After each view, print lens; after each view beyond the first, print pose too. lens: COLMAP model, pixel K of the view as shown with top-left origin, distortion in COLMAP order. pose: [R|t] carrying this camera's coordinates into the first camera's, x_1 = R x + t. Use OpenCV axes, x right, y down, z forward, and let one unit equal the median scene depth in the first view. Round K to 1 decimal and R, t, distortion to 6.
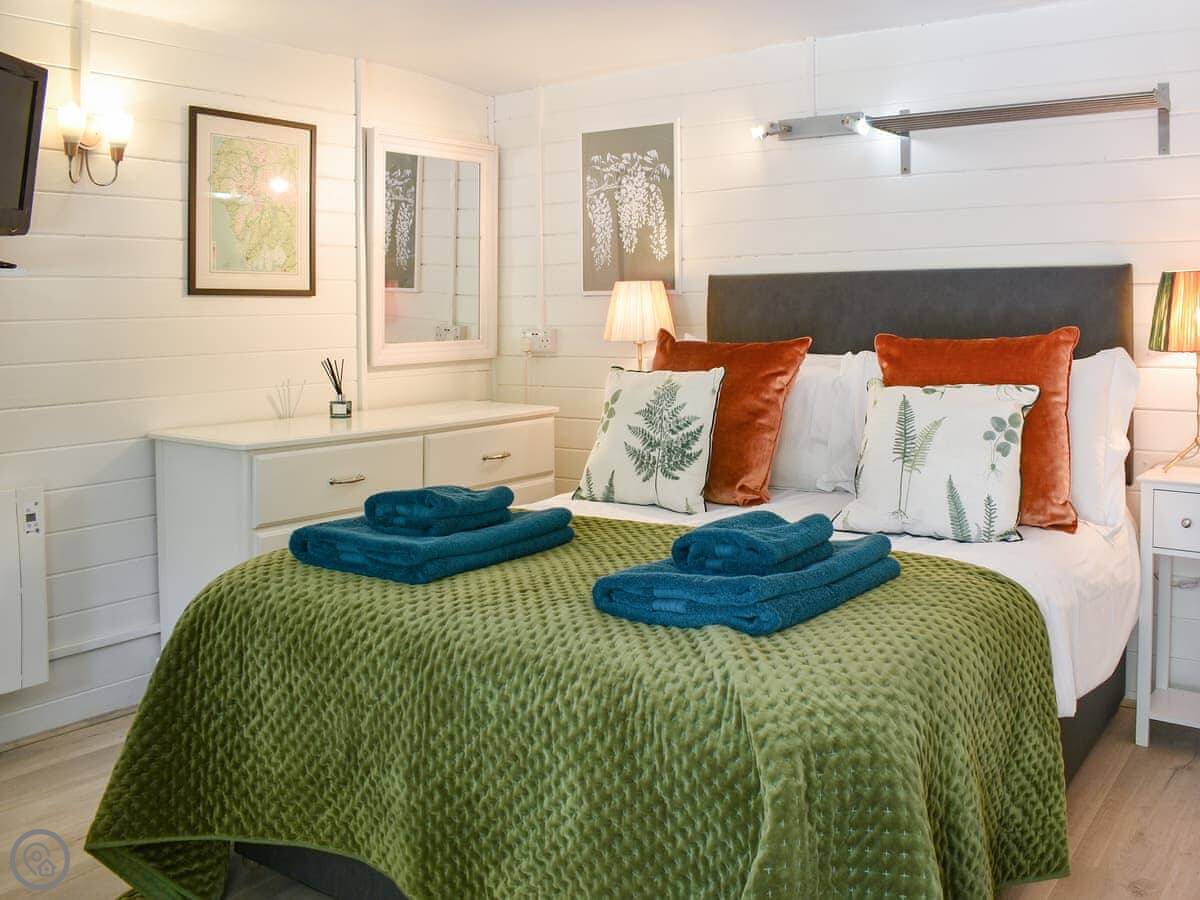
lens RADIAL K [[1104.6, 0, 599.7], [0, 1104.6, 327.1], [0, 0, 1]] dist [-0.058296, -0.006202]
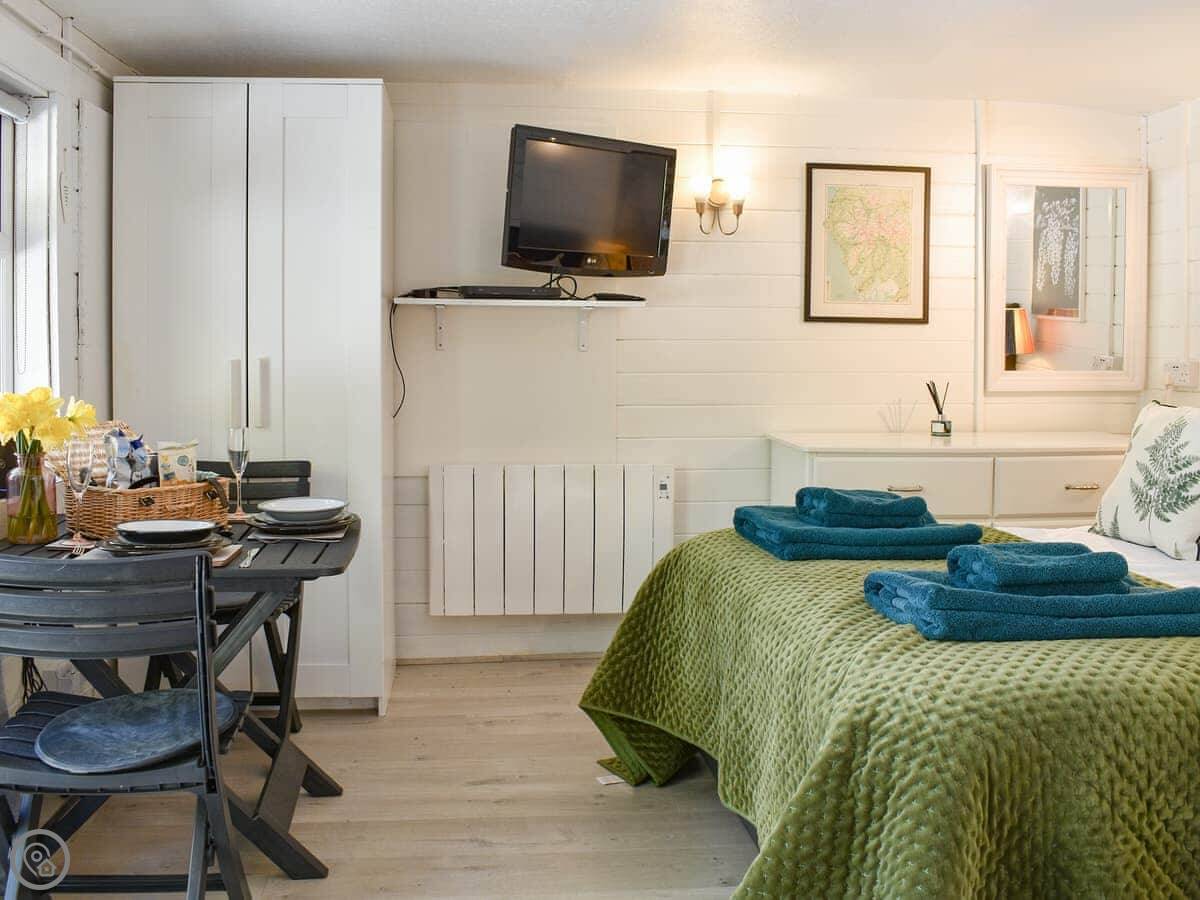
lens RADIAL K [[1108.8, 0, 601.4], [0, 1108.8, 397.9], [0, 0, 1]] dist [-0.065351, -0.010624]
pose [[0.668693, 0.053799, -0.741590, 0.410037], [-0.027041, 0.998479, 0.048052, 0.001724], [0.743047, -0.012078, 0.669130, 0.026730]]
